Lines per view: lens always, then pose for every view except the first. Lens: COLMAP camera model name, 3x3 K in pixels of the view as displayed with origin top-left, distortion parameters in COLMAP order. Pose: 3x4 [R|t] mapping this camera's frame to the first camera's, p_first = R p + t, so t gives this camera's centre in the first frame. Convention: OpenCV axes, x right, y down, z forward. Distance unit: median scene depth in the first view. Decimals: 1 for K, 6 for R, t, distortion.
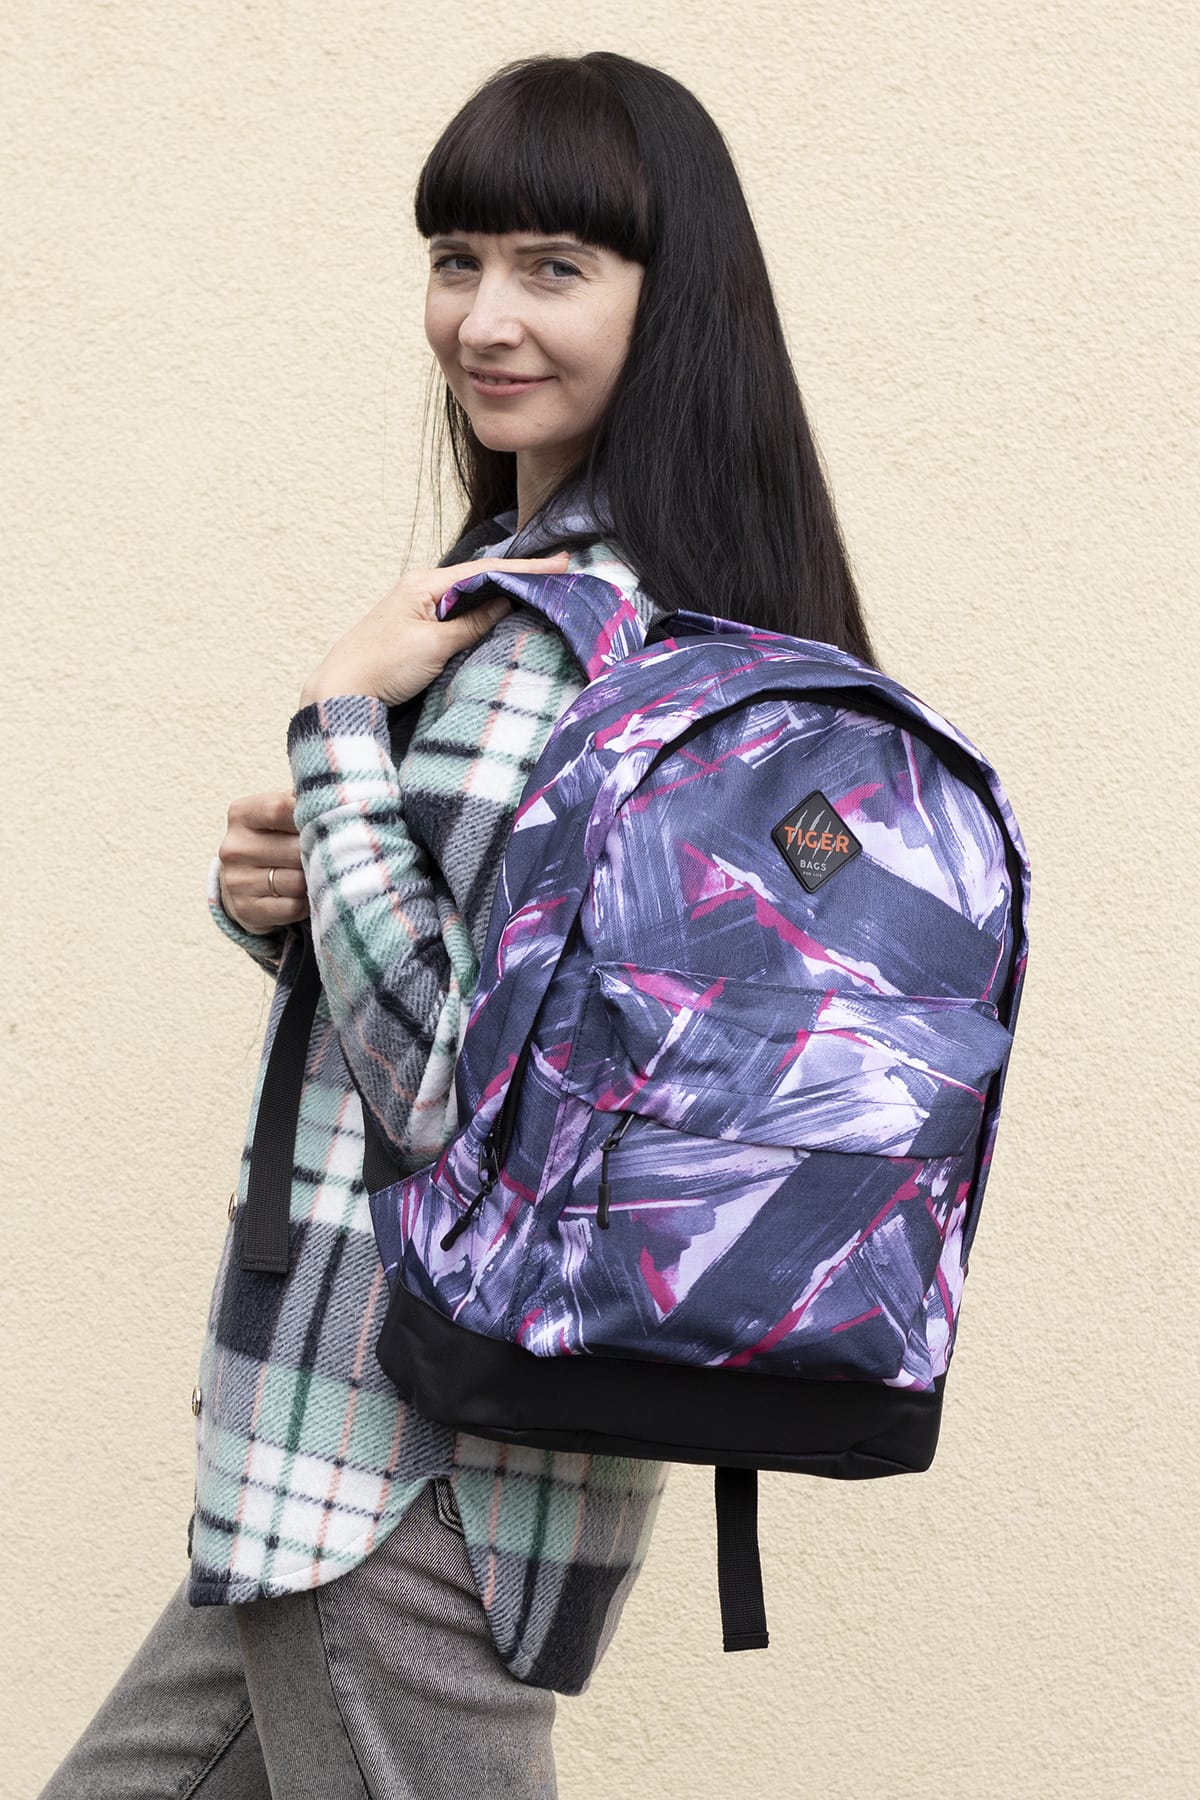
lens RADIAL K [[6481.2, 0, 600.0], [0, 6481.2, 900.0], [0, 0, 1]] dist [-0.260892, 1.856202]
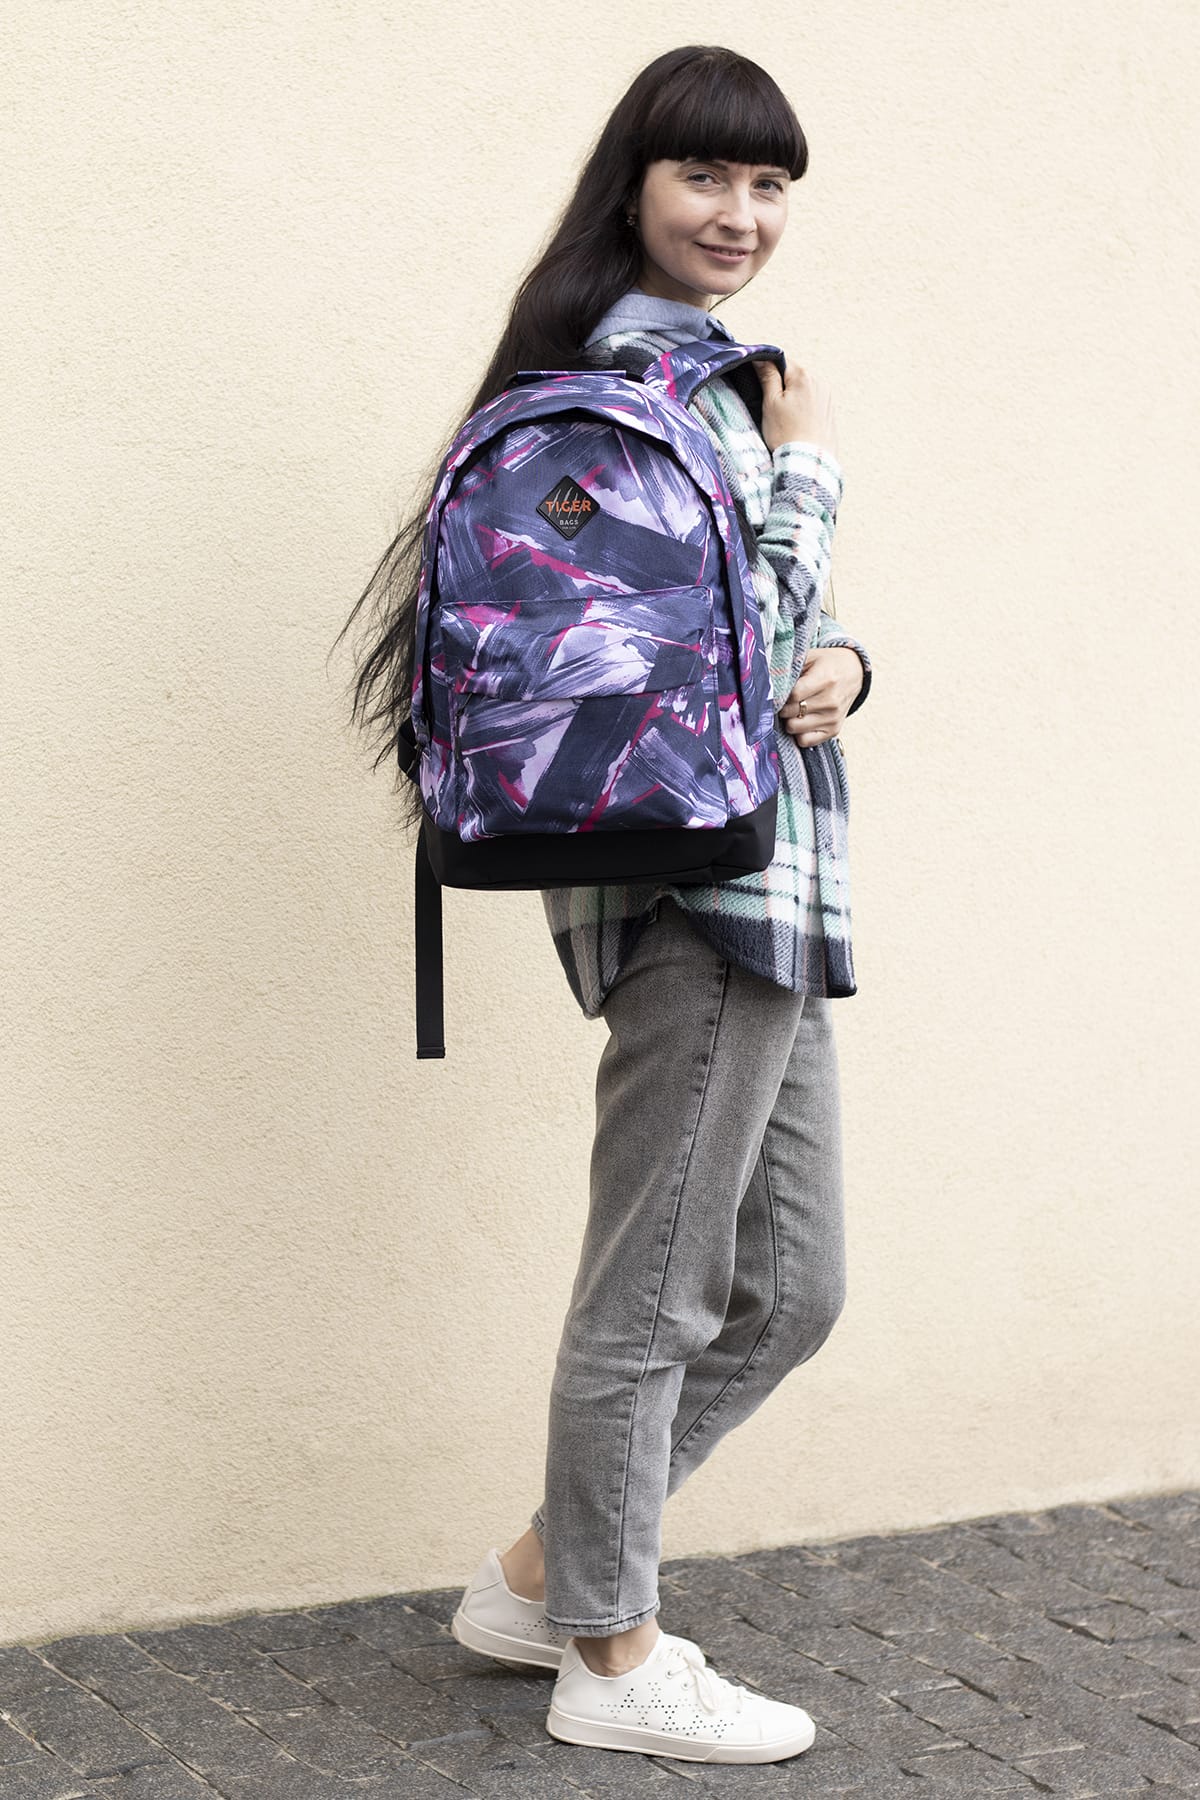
lens RADIAL K [[6481.2, 0, 600.0], [0, 6481.2, 900.0], [0, 0, 1]] dist [-0.260892, 1.856202]
pose [[0.898774, -0.125746, -0.419993, 0.710854], [0.172137, 0.982269, 0.074278, -0.031626], [0.403206, -0.139056, 0.904483, -0.477278]]
